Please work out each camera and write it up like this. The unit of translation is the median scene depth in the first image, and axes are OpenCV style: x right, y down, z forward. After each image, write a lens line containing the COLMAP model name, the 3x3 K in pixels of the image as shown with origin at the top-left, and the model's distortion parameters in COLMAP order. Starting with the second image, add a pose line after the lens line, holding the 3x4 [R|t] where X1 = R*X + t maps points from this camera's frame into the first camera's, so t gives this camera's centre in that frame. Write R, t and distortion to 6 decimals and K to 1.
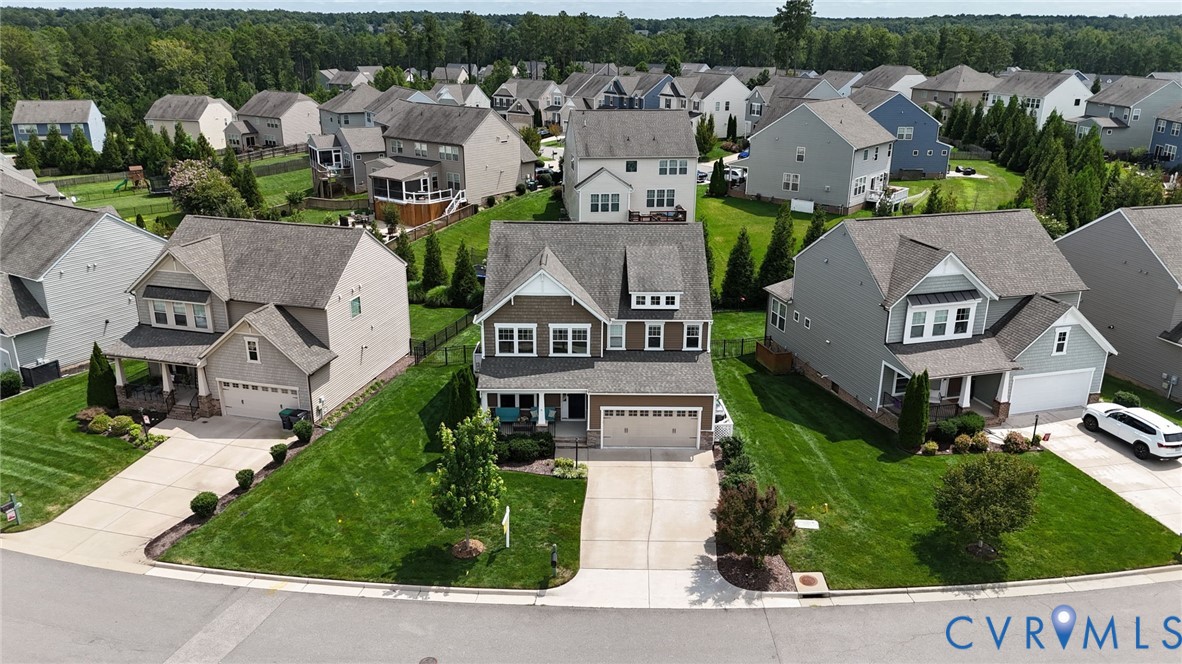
lens RADIAL K [[898.9, 0, 582.2], [0, 898.9, 332.4], [0, 0, 1]] dist [0.069268, -0.057704]
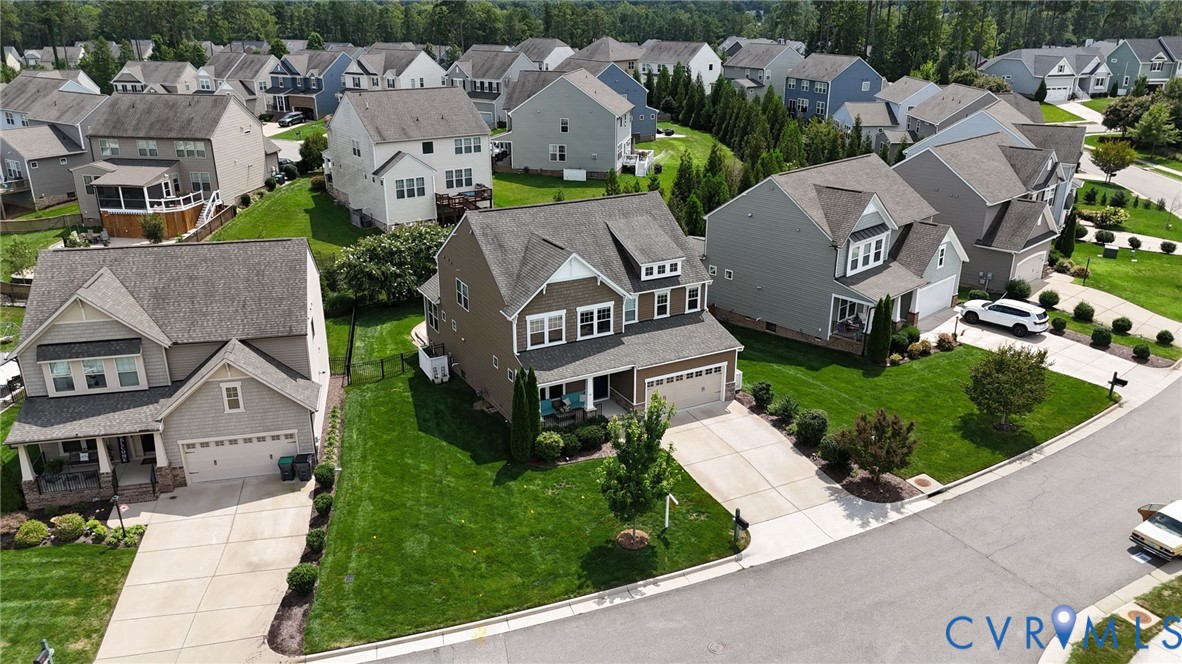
lens RADIAL K [[898.9, 0, 590.0], [0, 898.9, 334.9], [0, 0, 1]] dist [0.069268, -0.057704]
pose [[0.881537, -0.170802, 0.440135, -0.449867], [0.158697, 0.985219, 0.064482, -0.040323], [-0.444643, 0.013004, 0.895614, 0.111649]]
